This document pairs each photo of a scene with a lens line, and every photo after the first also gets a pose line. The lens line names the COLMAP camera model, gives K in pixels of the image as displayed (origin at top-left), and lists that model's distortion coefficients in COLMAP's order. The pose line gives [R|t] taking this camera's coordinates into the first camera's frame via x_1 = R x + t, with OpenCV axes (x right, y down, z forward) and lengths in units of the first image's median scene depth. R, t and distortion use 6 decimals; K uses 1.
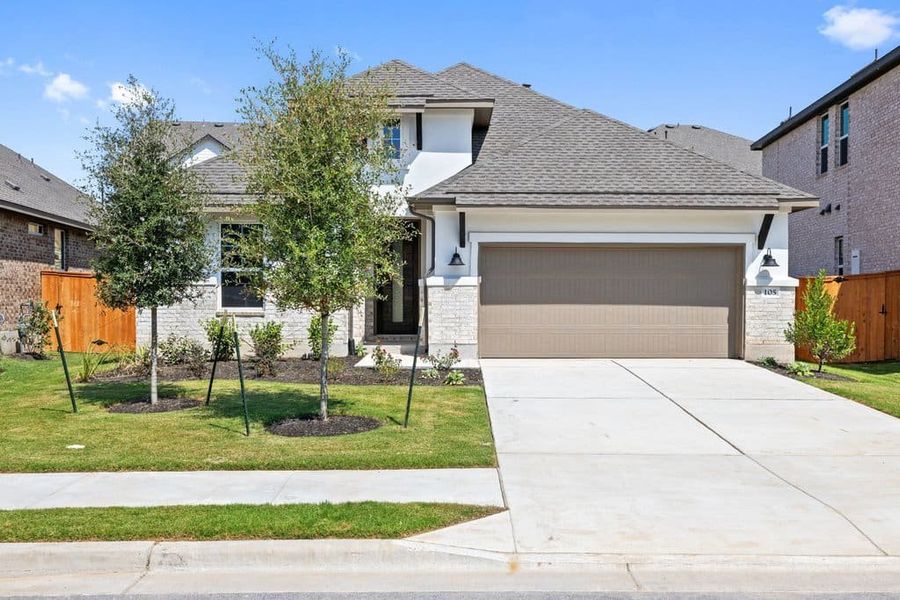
lens RADIAL K [[377.6, 0, 453.5], [0, 377.6, 298.6], [0, 0, 1]] dist [0.001221, 0.000242]
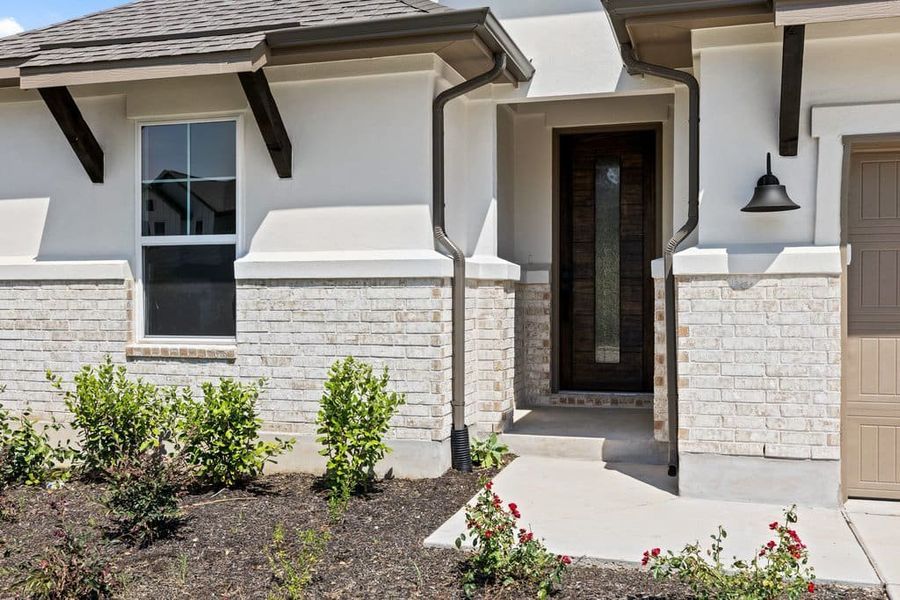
lens RADIAL K [[897.6, 0, 451.0], [0, 897.6, 311.7], [0, 0, 1]] dist [0.009126, 0.003762]
pose [[0.950372, 0.001072, -0.311114, -0.011452], [-0.000364, 0.999997, 0.002334, -0.004395], [0.311116, -0.002104, 0.950370, 0.190931]]
